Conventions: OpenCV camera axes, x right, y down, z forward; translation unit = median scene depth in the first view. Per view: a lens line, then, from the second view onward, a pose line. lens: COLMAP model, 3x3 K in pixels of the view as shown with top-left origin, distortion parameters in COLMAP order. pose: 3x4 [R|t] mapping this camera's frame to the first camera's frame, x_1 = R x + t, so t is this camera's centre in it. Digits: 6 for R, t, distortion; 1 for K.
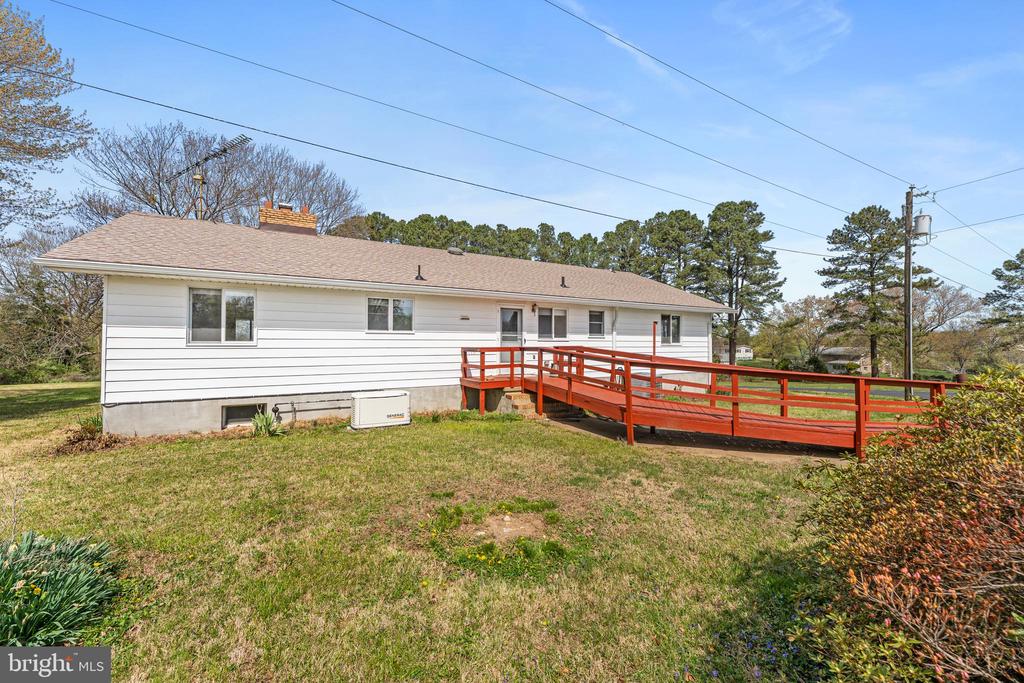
lens RADIAL K [[387.8, 0, 496.8], [0, 387.8, 343.0], [0, 0, 1]] dist [-0.001207, -0.000092]
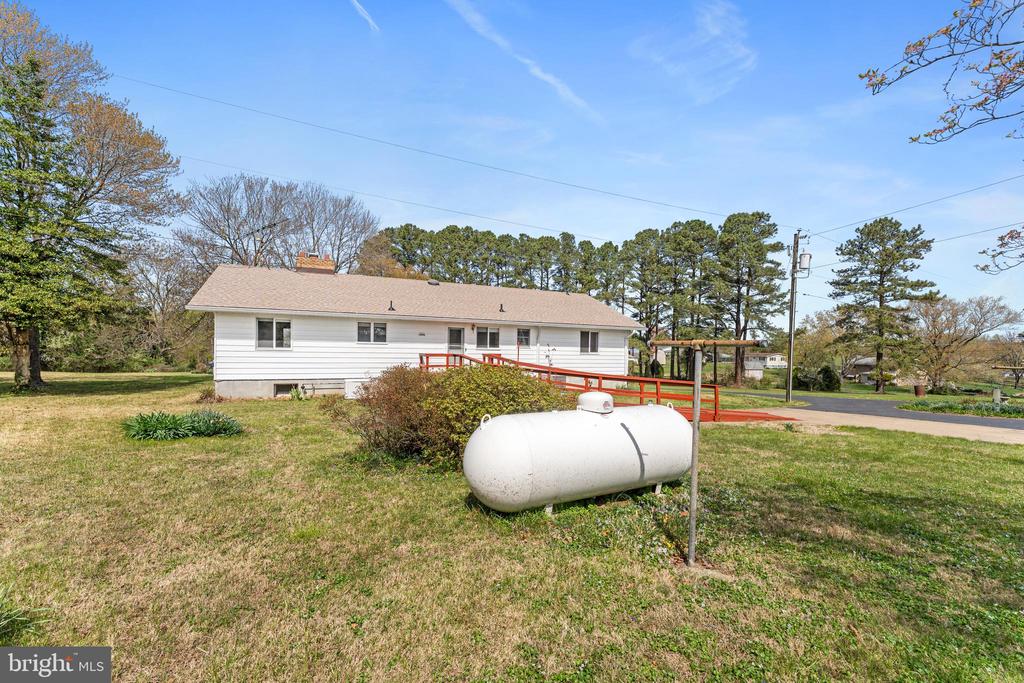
lens RADIAL K [[385.0, 0, 497.4], [0, 385.0, 361.8], [0, 0, 1]] dist [0.000154, -0.000039]
pose [[0.995473, 0.023526, -0.092085, 0.253338], [-0.019473, 0.998812, 0.044666, -0.020374], [0.093027, -0.042671, 0.994749, -0.353381]]
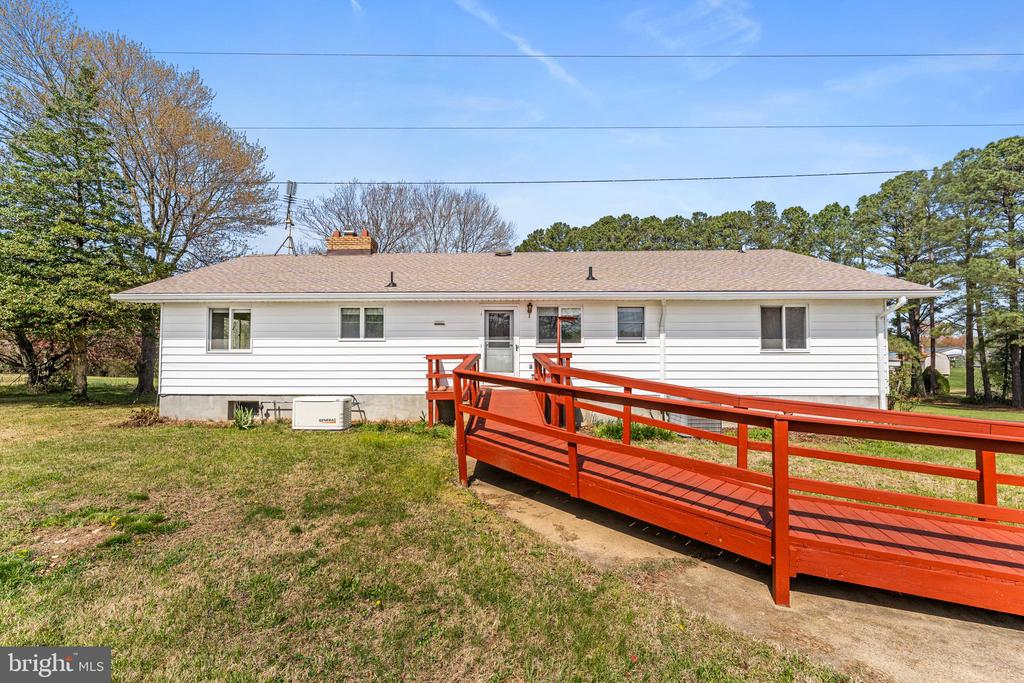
lens RADIAL K [[396.1, 0, 497.9], [0, 396.1, 347.7], [0, 0, 1]] dist [0.000033, -0.000136]
pose [[0.864463, -0.009512, -0.502607, 0.363379], [0.003468, 0.999910, -0.012958, 0.005278], [0.502685, 0.009458, 0.864418, 0.173570]]
